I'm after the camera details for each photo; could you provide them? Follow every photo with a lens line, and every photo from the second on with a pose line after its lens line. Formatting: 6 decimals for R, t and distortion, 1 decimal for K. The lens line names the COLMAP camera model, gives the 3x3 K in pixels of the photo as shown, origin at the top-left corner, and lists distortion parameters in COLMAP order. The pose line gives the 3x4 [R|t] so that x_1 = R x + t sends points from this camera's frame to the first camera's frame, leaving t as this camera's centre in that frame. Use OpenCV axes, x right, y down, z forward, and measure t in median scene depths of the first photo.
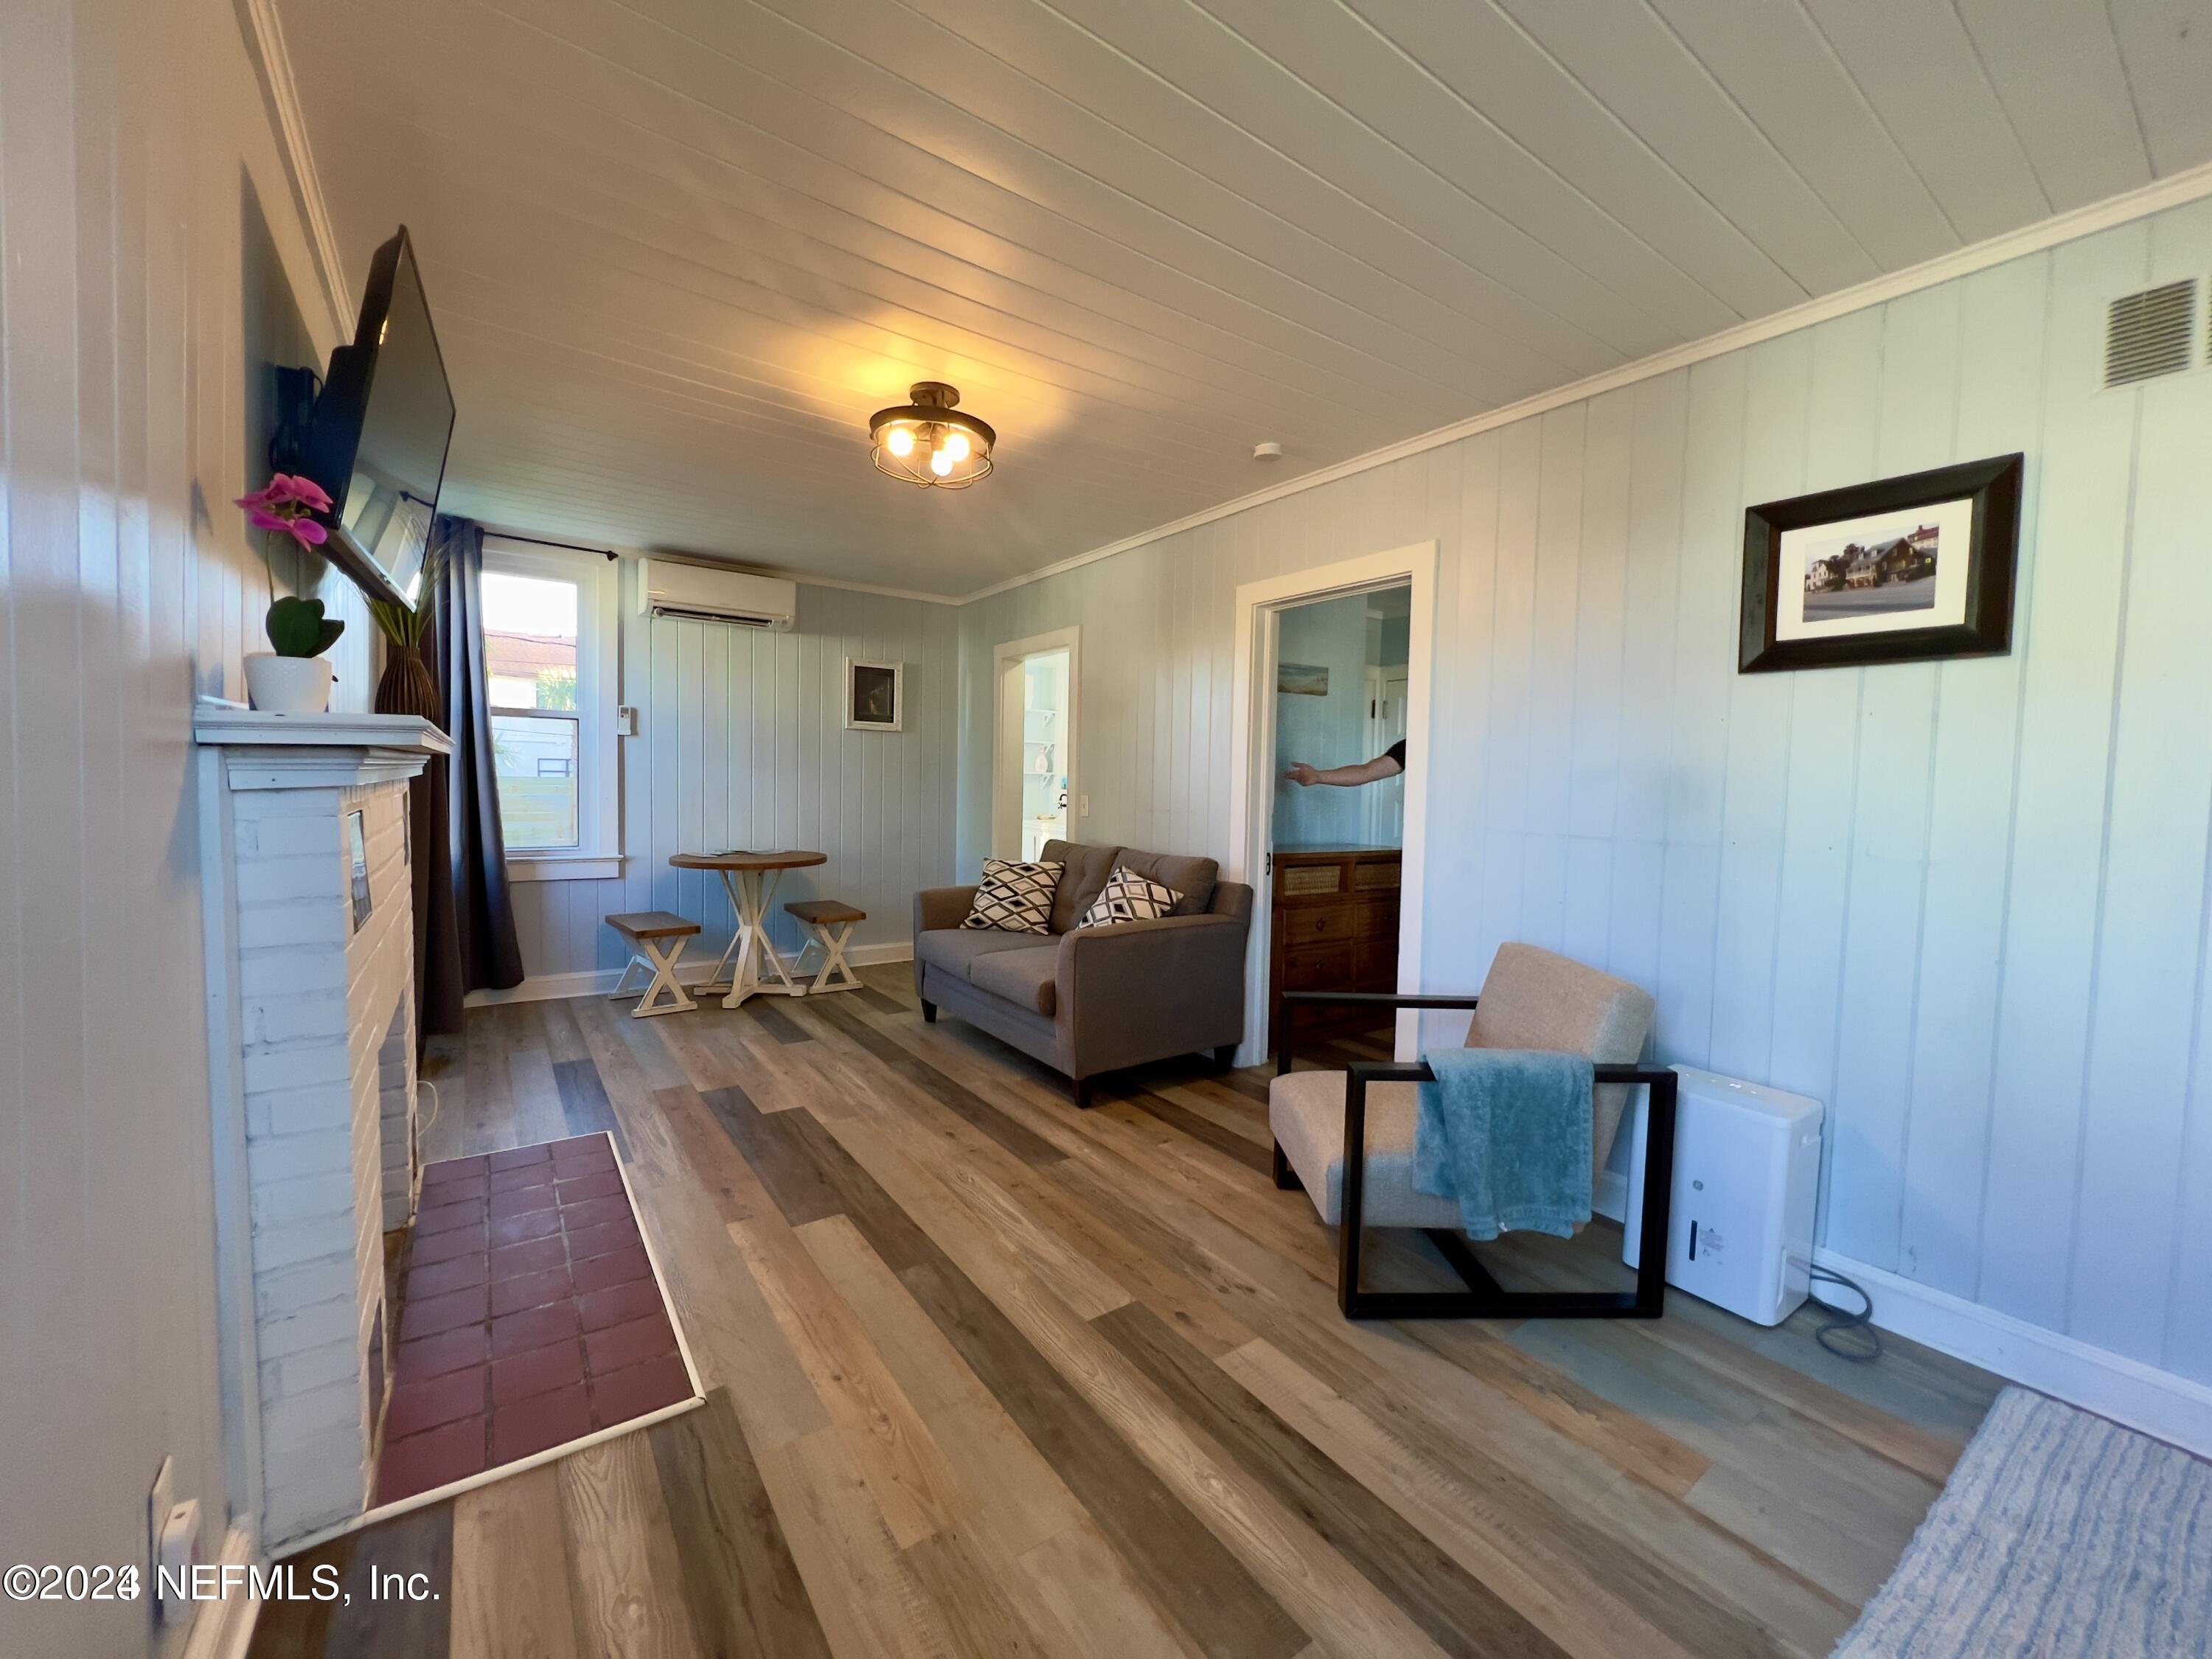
lens RADIAL K [[885.6, 0, 1117.0], [0, 885.6, 825.5], [0, 0, 1]] dist [-0.000372, -0.000231]
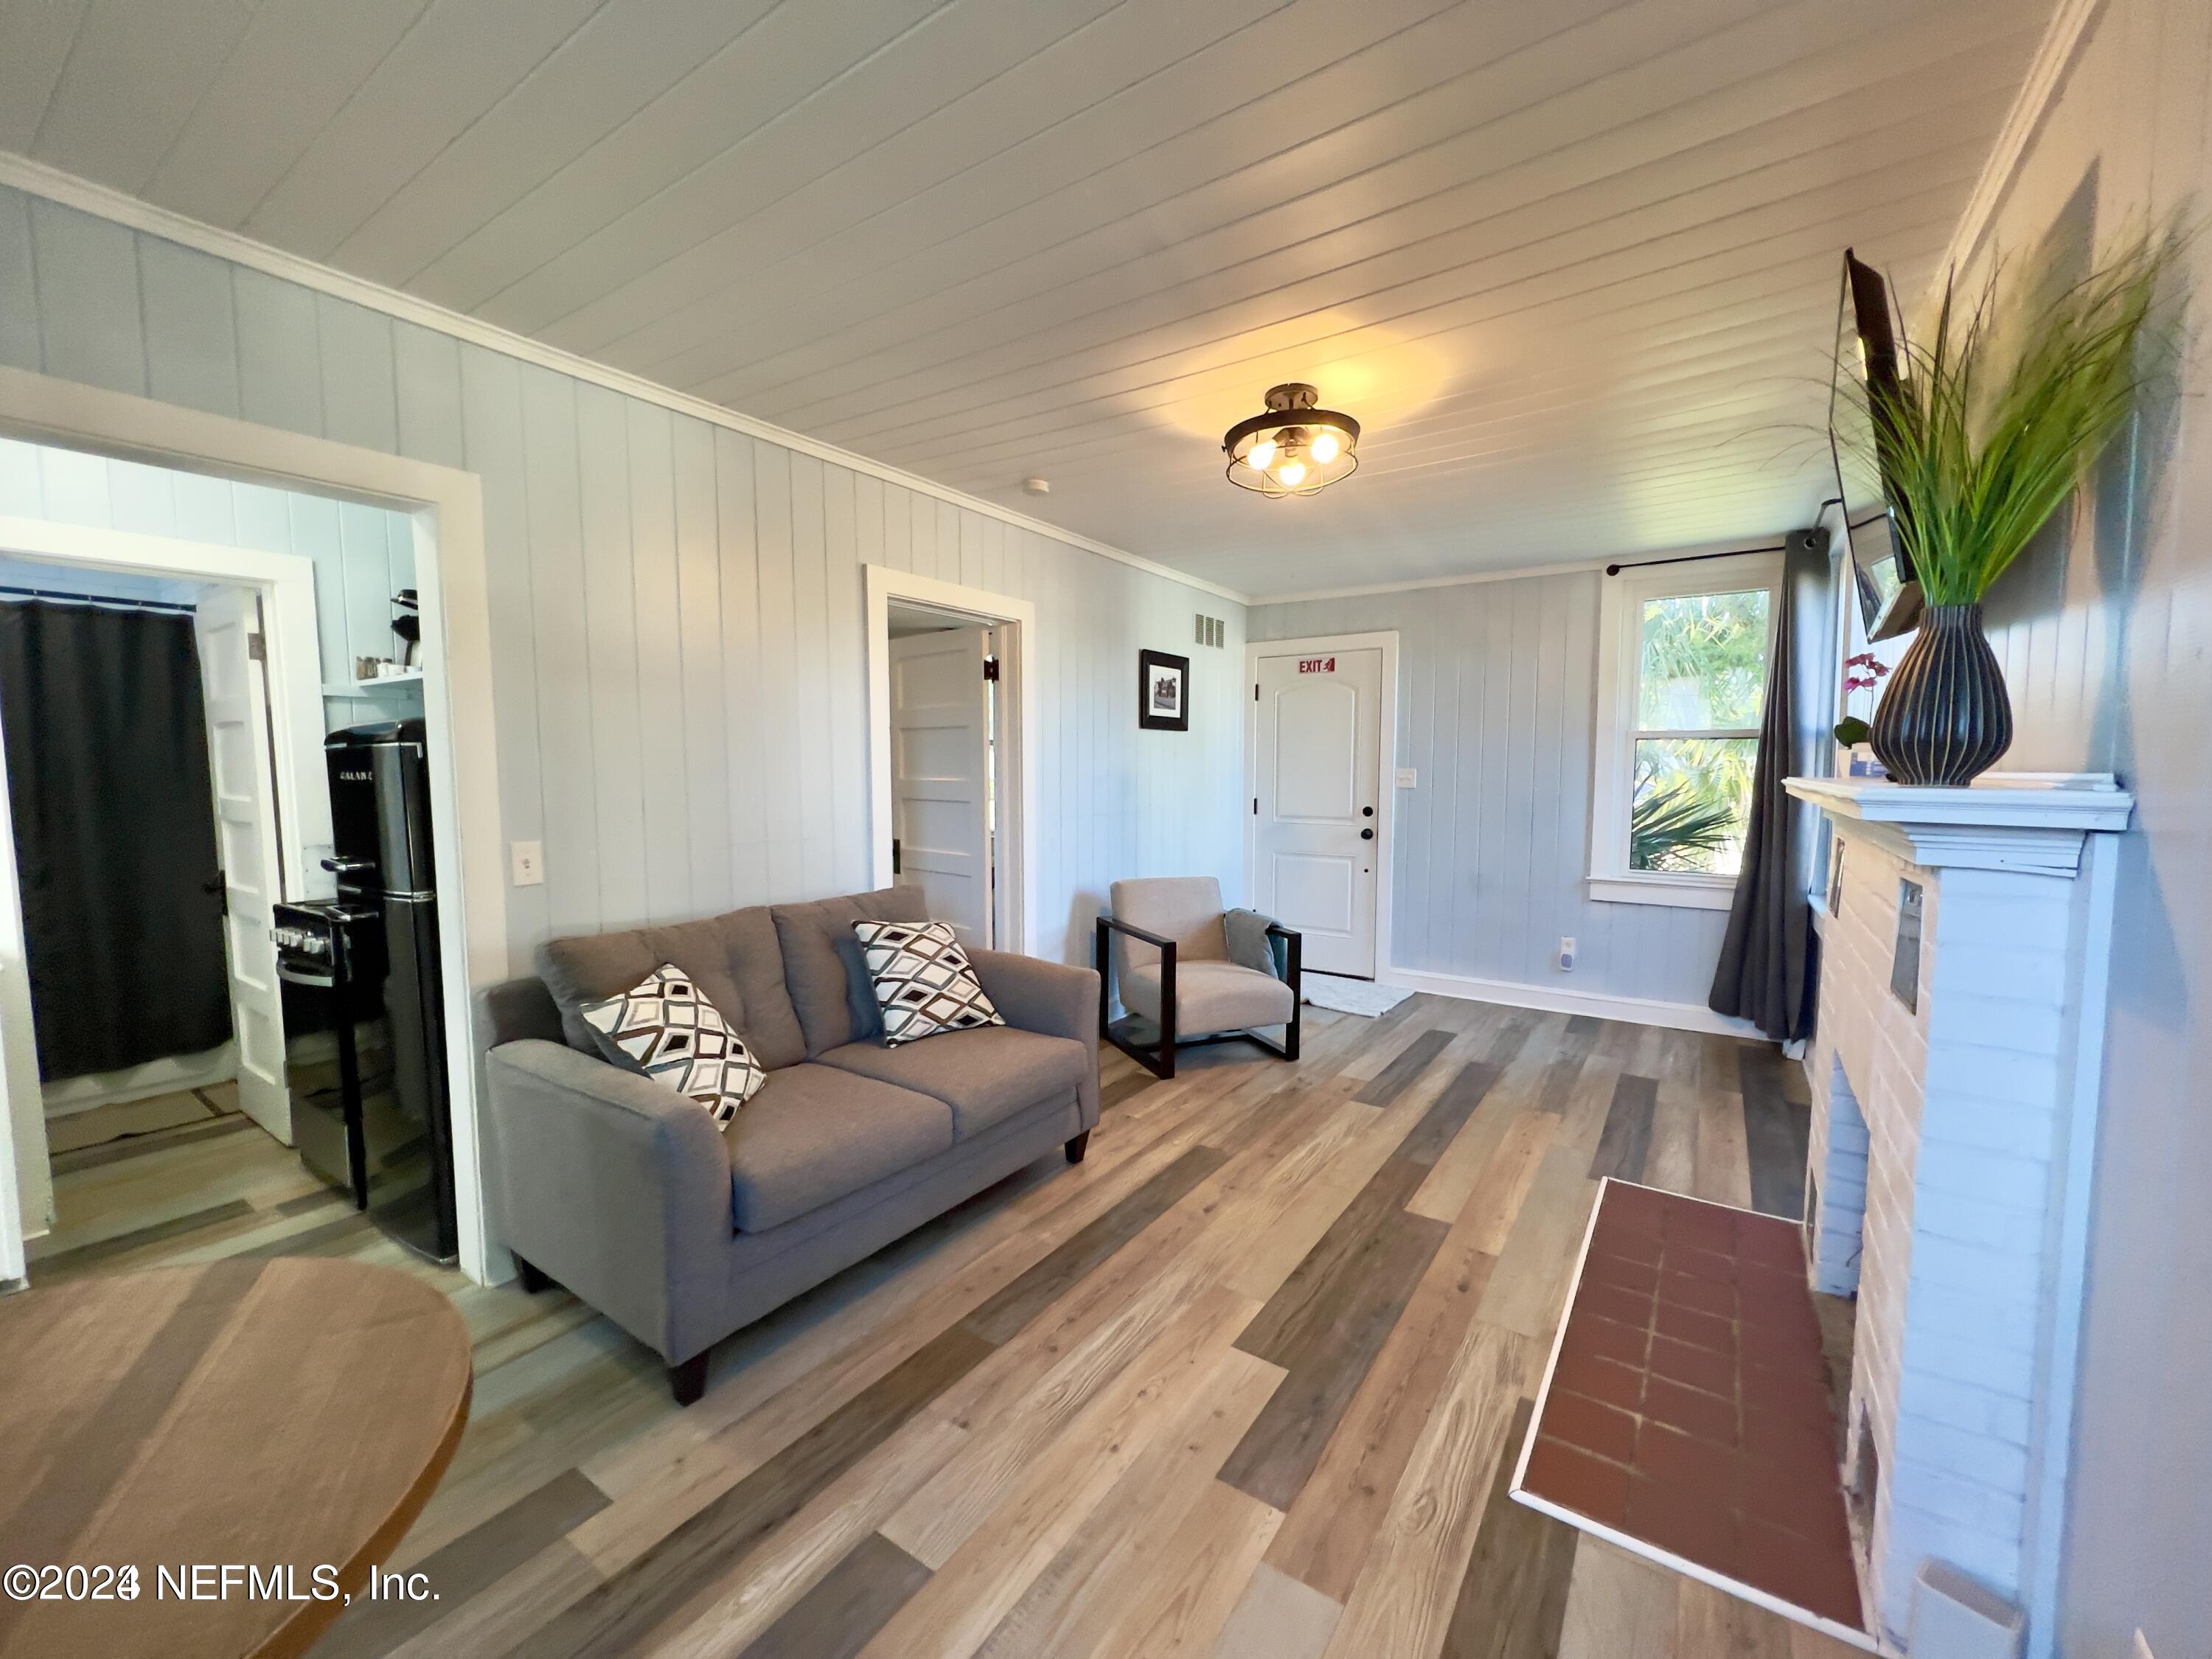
lens RADIAL K [[885.6, 0, 1094.6], [0, 885.6, 835.2], [0, 0, 1]] dist [-0.000372, -0.000231]
pose [[-0.326907, -0.096724, 0.940094, -1.085201], [0.040463, 0.992404, 0.116176, -0.147454], [-0.944190, 0.076018, -0.320511, 1.564500]]
